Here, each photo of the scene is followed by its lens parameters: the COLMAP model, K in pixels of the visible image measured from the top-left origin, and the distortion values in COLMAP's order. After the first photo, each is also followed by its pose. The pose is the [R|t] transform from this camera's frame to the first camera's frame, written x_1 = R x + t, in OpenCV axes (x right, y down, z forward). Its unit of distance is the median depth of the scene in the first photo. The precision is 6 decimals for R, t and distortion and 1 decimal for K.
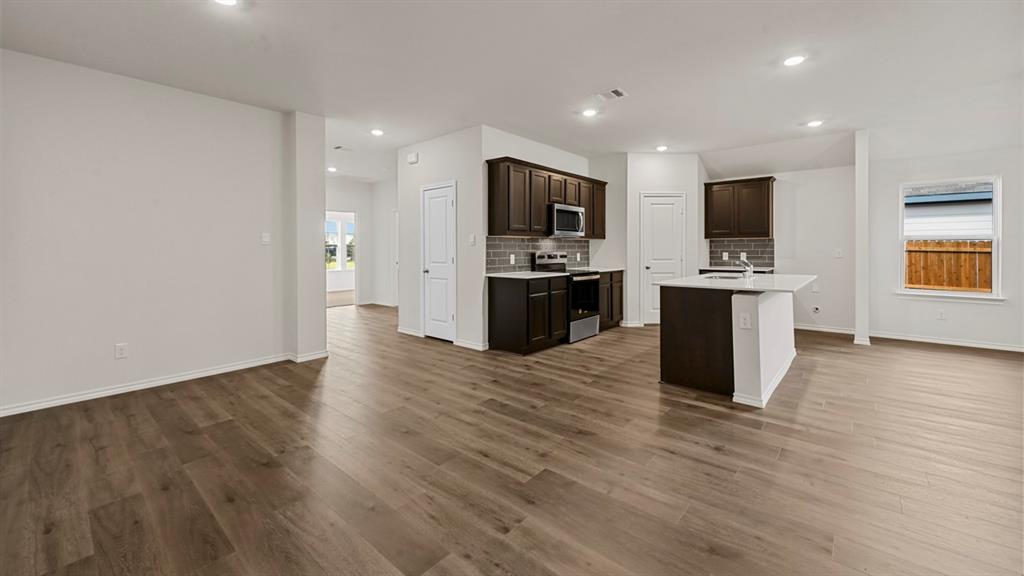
lens RADIAL K [[403.6, 0, 513.1], [0, 403.6, 250.2], [0, 0, 1]] dist [0.000313, 0.000690]
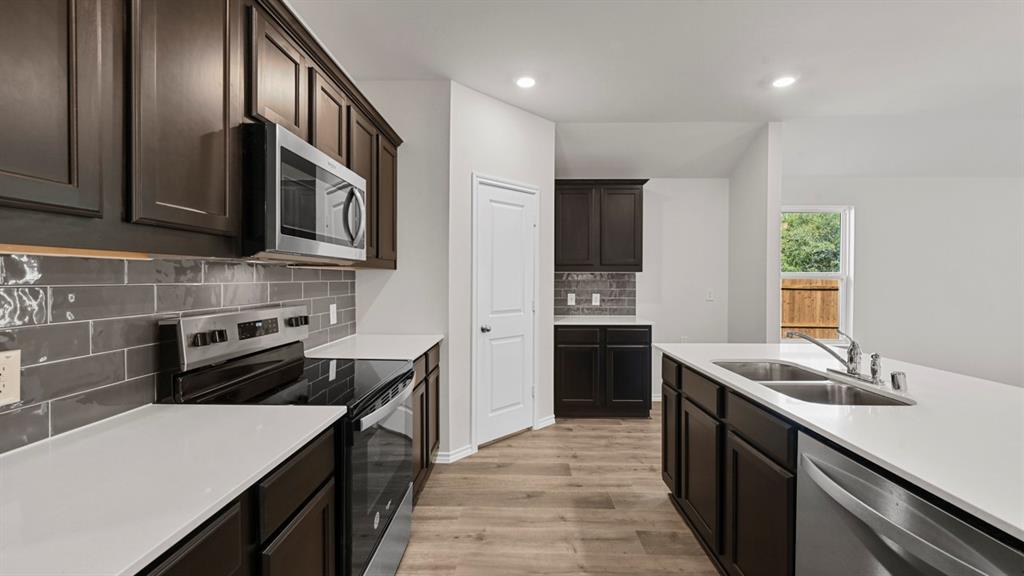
lens RADIAL K [[403.6, 0, 511.3], [0, 403.6, 281.7], [0, 0, 1]] dist [0.000313, 0.000690]
pose [[0.773129, -0.001864, 0.634247, 0.057847], [-0.002828, 0.999976, 0.006386, -0.021204], [-0.634243, -0.006731, 0.773104, 0.715842]]
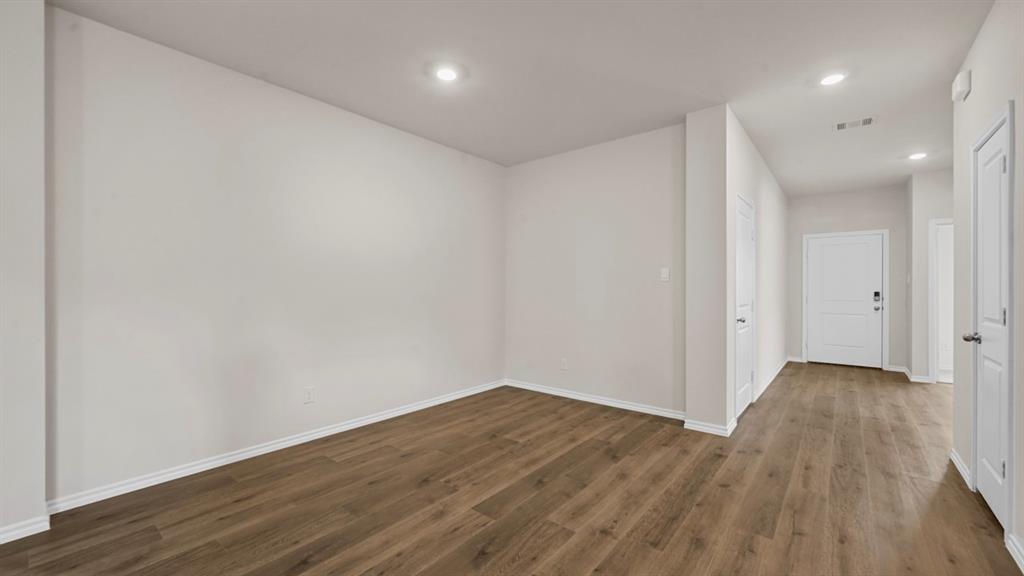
lens RADIAL K [[403.6, 0, 507.9], [0, 403.6, 287.6], [0, 0, 1]] dist [0.000313, 0.000690]
pose [[0.007275, 0.004625, -0.999963, 0.213925], [-0.002078, 0.999987, 0.004610, -0.002804], [0.999971, 0.002044, 0.007284, 0.522352]]
